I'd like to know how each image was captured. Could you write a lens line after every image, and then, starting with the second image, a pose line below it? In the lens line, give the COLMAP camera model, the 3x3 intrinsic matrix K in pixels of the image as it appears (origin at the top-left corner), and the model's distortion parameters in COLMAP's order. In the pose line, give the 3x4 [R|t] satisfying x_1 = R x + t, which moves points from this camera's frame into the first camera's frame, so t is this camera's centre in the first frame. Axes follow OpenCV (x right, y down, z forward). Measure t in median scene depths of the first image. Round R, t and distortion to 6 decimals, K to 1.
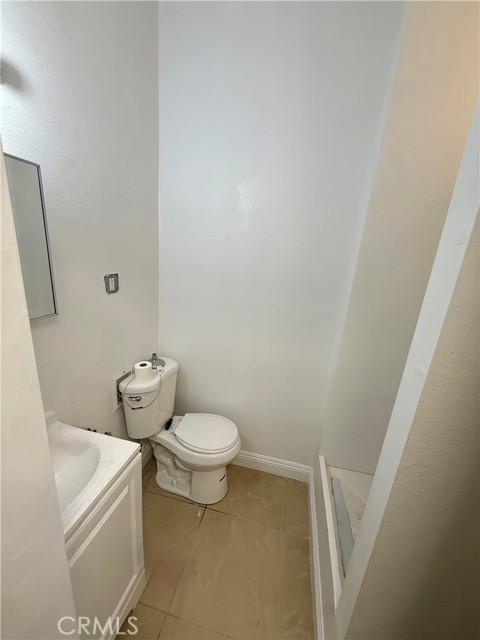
lens RADIAL K [[252.3, 0, 239.2], [0, 252.3, 319.9], [0, 0, 1]] dist [0.001147, 0.000178]
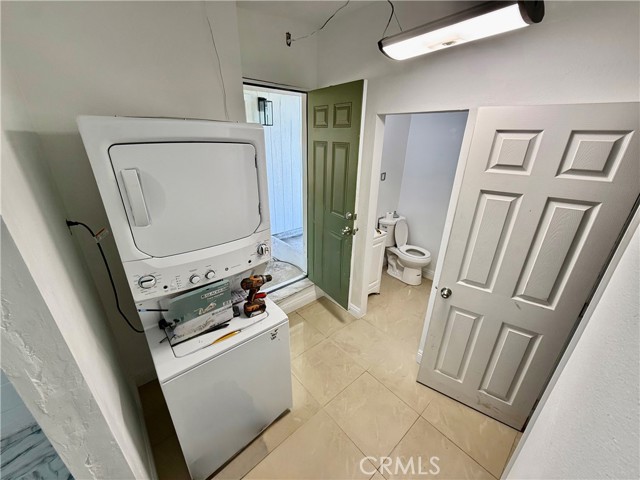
lens RADIAL K [[252.3, 0, 320.5], [0, 252.3, 241.4], [0, 0, 1]] dist [0.001147, 0.000178]
pose [[0.812117, 0.170896, -0.557907, 0.390210], [-0.116197, 0.984364, 0.132384, 0.184117], [0.571808, -0.042685, 0.819276, -1.139143]]
